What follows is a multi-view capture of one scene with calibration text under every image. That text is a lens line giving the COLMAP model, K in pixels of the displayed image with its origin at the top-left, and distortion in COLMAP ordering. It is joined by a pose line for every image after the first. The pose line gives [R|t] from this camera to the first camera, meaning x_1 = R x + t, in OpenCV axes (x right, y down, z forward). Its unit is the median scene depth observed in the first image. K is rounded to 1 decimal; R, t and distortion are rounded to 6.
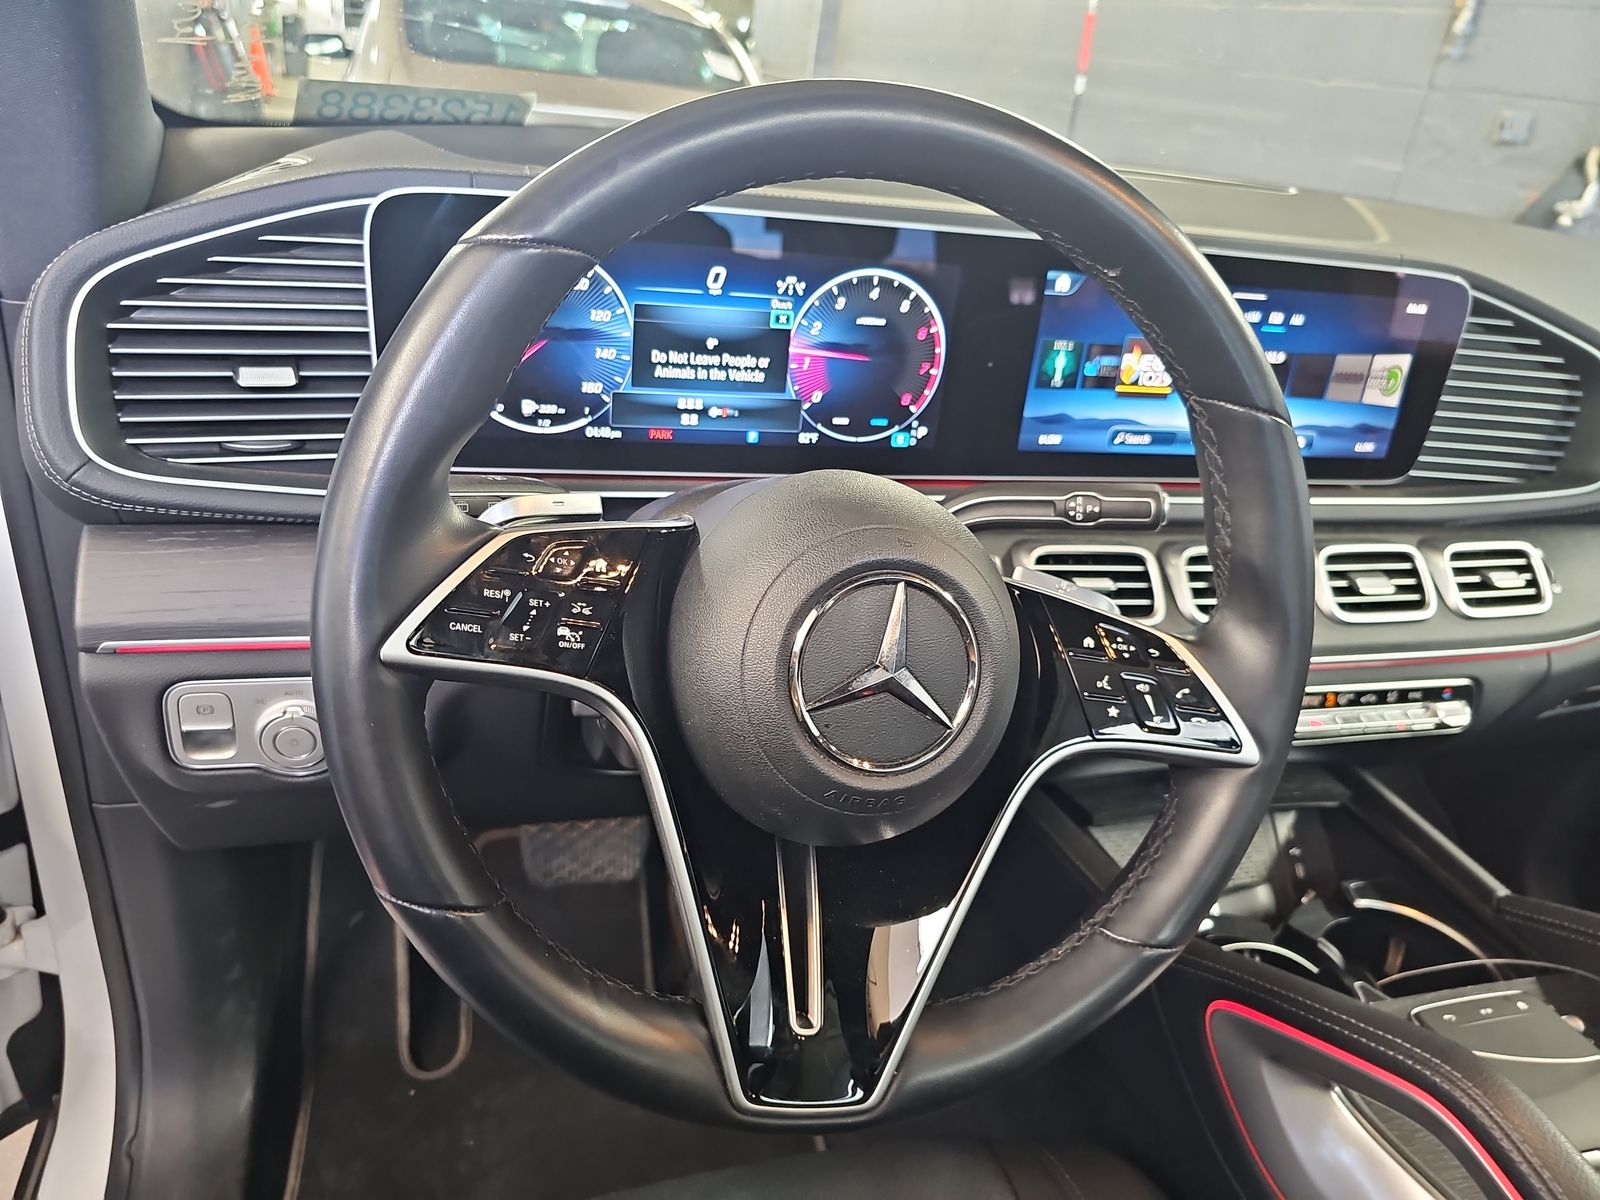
lens RADIAL K [[1080.7, 0, 798.6], [0, 1080.7, 604.5], [0, 0, 1]] dist [0.036119, -0.020863]
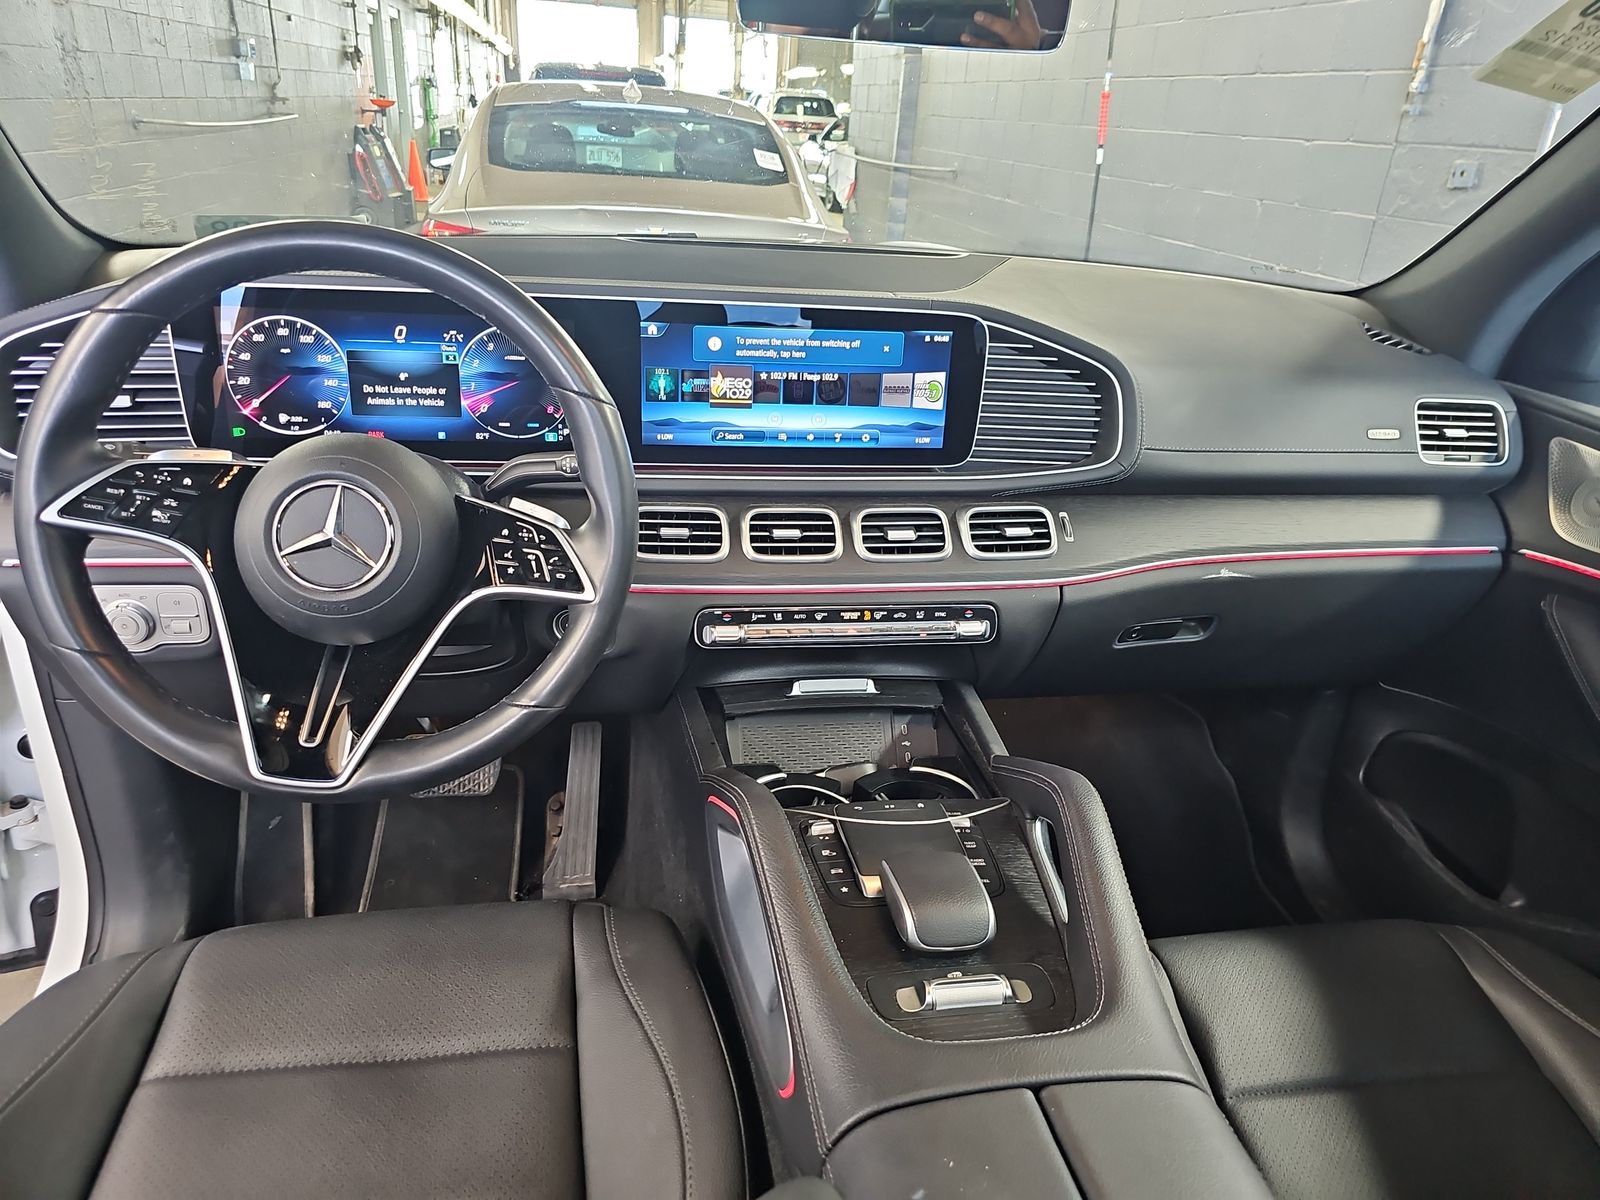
lens RADIAL K [[1052.3, 0, 799.3], [0, 1052.3, 600.3], [0, 0, 1]] dist [0.046259, -0.017976]
pose [[0.993881, -0.011678, -0.109840, 0.622755], [0.005395, 0.998341, -0.057332, 0.163754], [0.110328, 0.056388, 0.992294, -0.404744]]
